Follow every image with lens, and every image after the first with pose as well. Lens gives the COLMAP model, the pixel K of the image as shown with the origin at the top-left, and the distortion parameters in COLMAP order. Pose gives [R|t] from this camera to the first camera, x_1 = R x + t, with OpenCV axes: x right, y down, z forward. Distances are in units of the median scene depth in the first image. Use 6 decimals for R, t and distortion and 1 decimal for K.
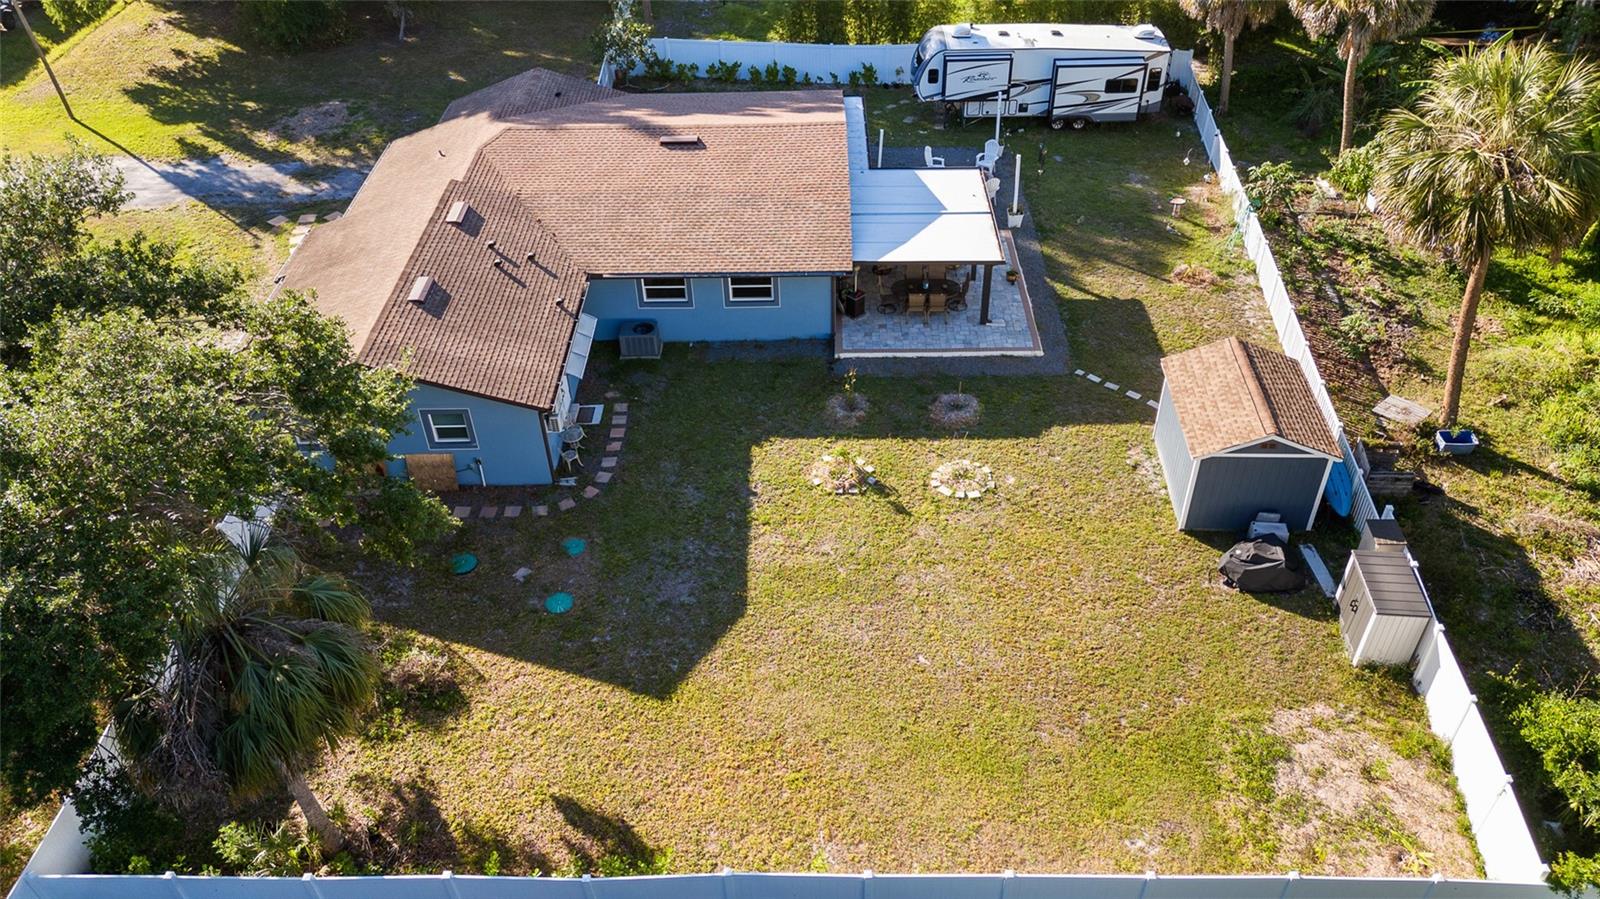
lens RADIAL K [[1197.0, 0, 800.0], [0, 1197.0, 449.5], [0, 0, 1]] dist [0.011475, 0.003346]
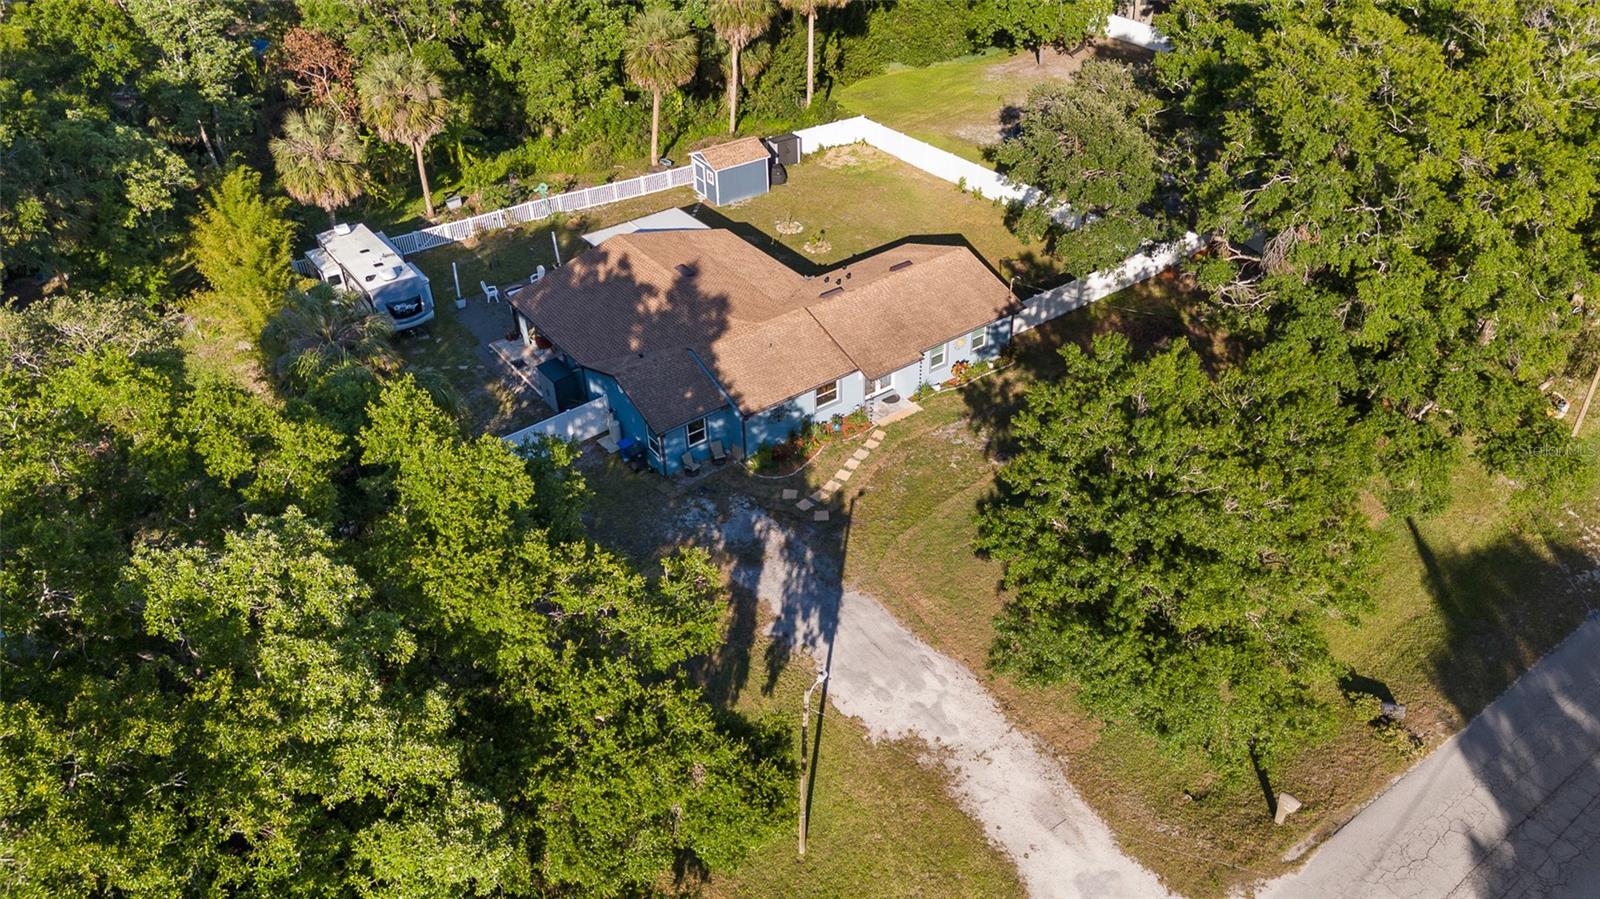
lens RADIAL K [[1173.4, 0, 800.0], [0, 1173.4, 449.5], [0, 0, 1]] dist [0.111762, -0.145564]
pose [[-0.591426, -0.438389, 0.676779, -1.580404], [0.534674, 0.415062, 0.736103, -1.440128], [-0.603605, 0.797207, -0.011084, 1.341381]]
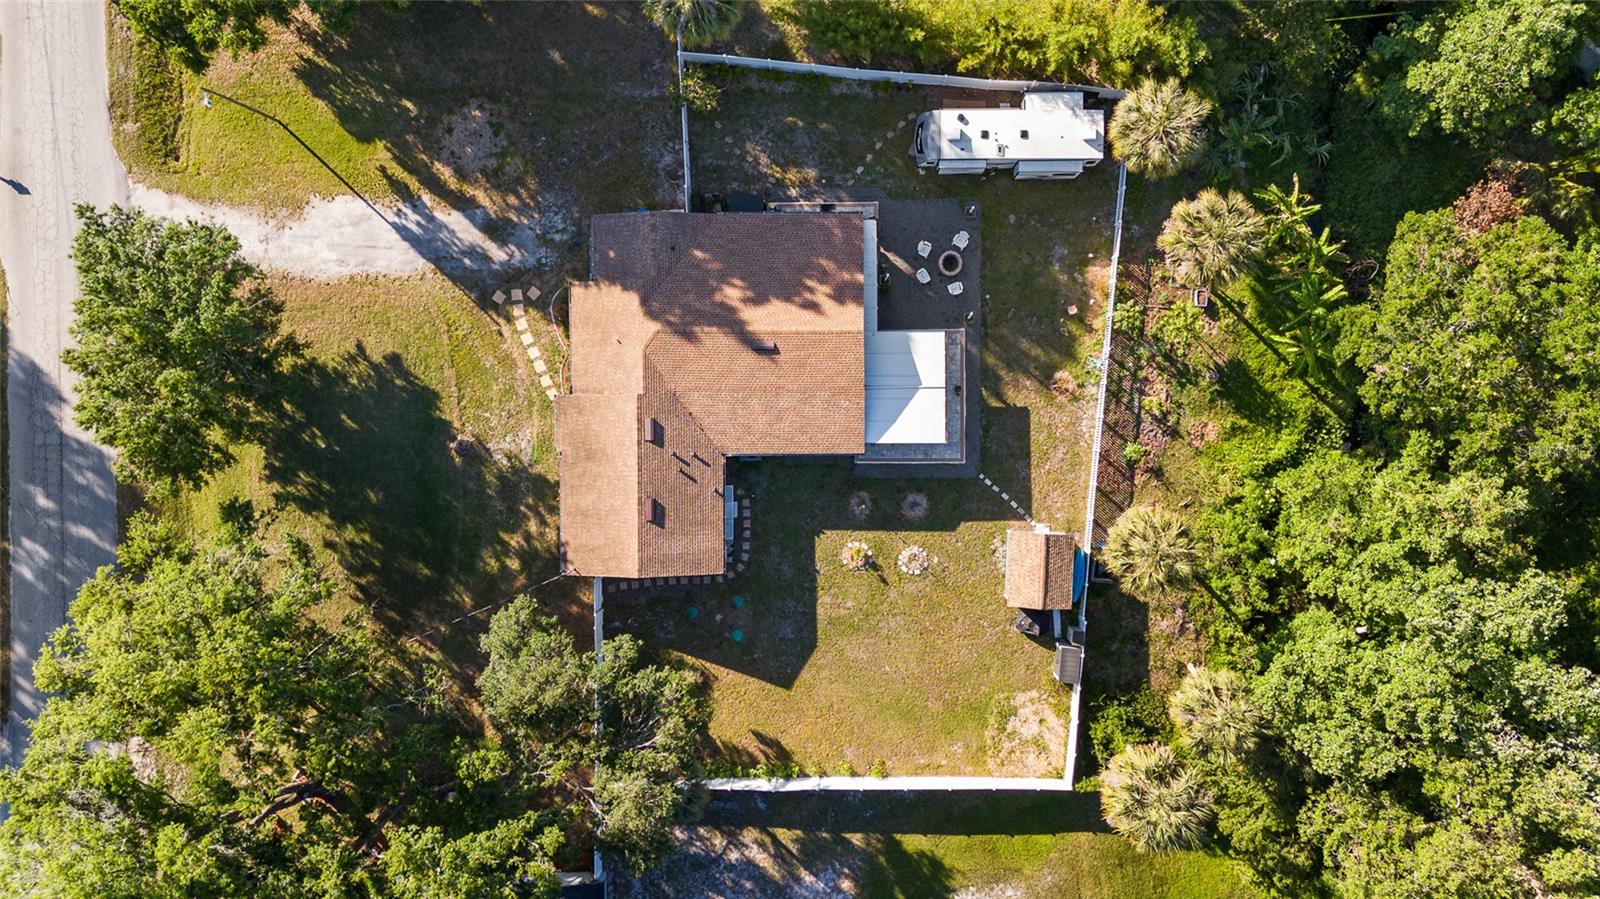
lens RADIAL K [[1222.5, 0, 841.1], [0, 1222.5, 482.5], [0, 0, 1]] dist [-0.005718, -0.000025]
pose [[0.999905, -0.010340, 0.009104, -0.012031], [-0.000983, 0.605559, 0.795799, -1.794223], [-0.013741, -0.795733, 0.605492, -0.213218]]
